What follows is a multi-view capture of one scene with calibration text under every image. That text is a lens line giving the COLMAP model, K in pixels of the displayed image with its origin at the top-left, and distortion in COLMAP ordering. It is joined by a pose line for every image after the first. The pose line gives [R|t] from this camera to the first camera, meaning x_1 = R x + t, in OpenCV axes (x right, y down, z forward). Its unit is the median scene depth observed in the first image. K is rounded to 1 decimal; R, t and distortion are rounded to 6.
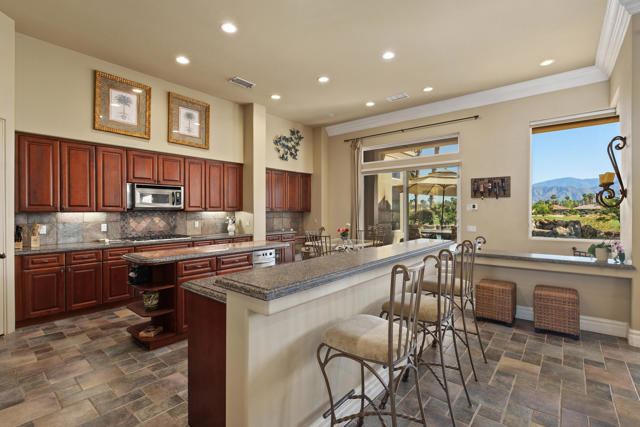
lens RADIAL K [[300.7, 0, 320.0], [0, 300.7, 213.5], [0, 0, 1]] dist [0.002389, 0.000137]
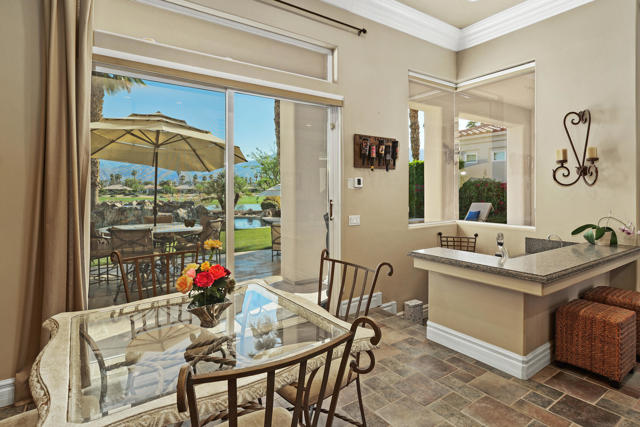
lens RADIAL K [[338.6, 0, 319.9], [0, 338.6, 197.4], [0, 0, 1]] dist [-0.000485, -0.000216]
pose [[0.281671, -0.013453, 0.959417, -0.164494], [0.003290, 0.999909, 0.013055, -0.001862], [-0.959506, -0.000521, 0.281689, 0.973876]]
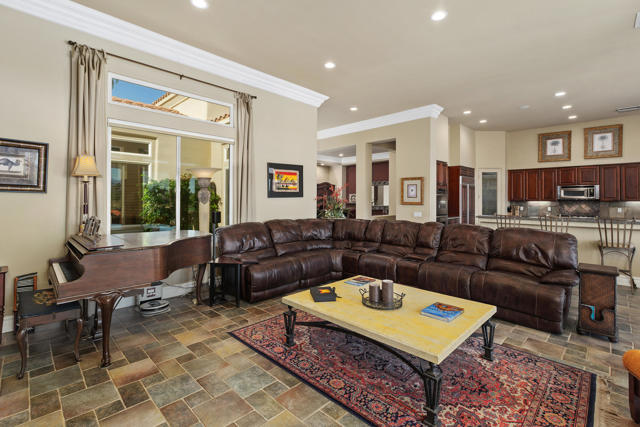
lens RADIAL K [[295.0, 0, 320.6], [0, 295.0, 197.2], [0, 0, 1]] dist [0.000067, -0.000198]
pose [[-0.088775, -0.004615, -0.996041, 1.230511], [-0.009065, 0.999952, -0.003825, -0.008496], [0.996010, 0.008690, -0.088813, -0.292097]]
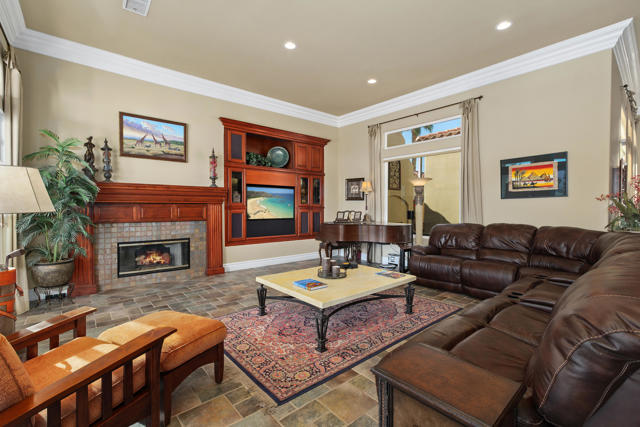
lens RADIAL K [[290.1, 0, 320.0], [0, 290.1, 213.5], [0, 0, 1]] dist [0.000981, -0.000006]
pose [[-0.985464, 0.001057, 0.169883, 0.619816], [0.005555, 0.999646, 0.026009, 0.010089], [-0.169795, 0.026574, -0.985121, 0.443744]]
